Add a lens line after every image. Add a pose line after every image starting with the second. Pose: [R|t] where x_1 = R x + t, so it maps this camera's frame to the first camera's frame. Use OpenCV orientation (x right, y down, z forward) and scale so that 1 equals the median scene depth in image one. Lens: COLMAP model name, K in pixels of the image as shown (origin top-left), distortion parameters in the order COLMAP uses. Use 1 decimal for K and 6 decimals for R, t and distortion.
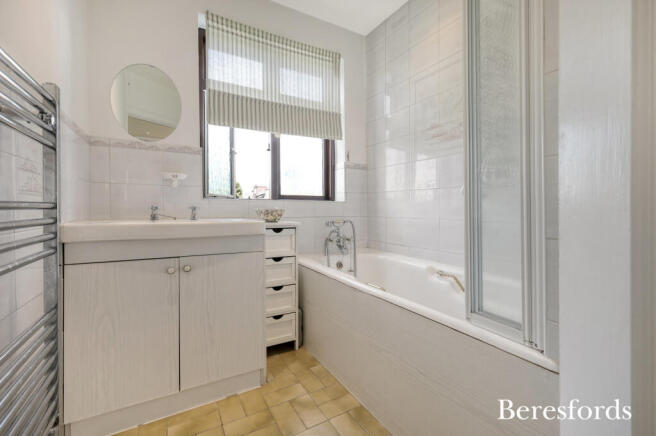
lens RADIAL K [[290.8, 0, 330.9], [0, 290.8, 217.1], [0, 0, 1]] dist [0.012659, -0.000113]
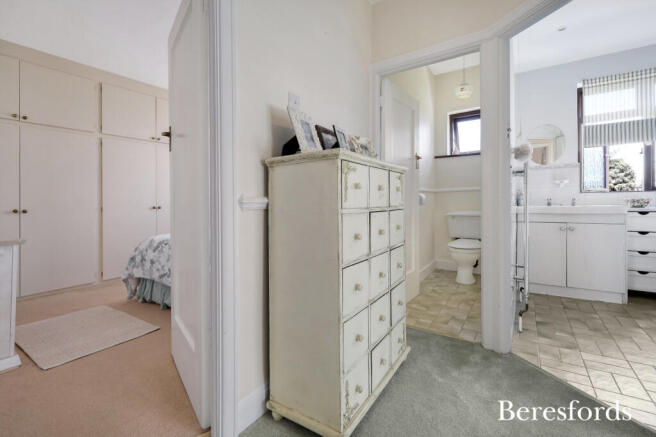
lens RADIAL K [[290.8, 0, 321.5], [0, 290.8, 203.7], [0, 0, 1]] dist [0.012659, -0.000113]
pose [[0.427163, -0.001196, -0.904174, 0.460291], [0.007187, 0.999972, 0.002073, -0.016358], [0.904146, -0.007384, 0.427159, -1.086443]]
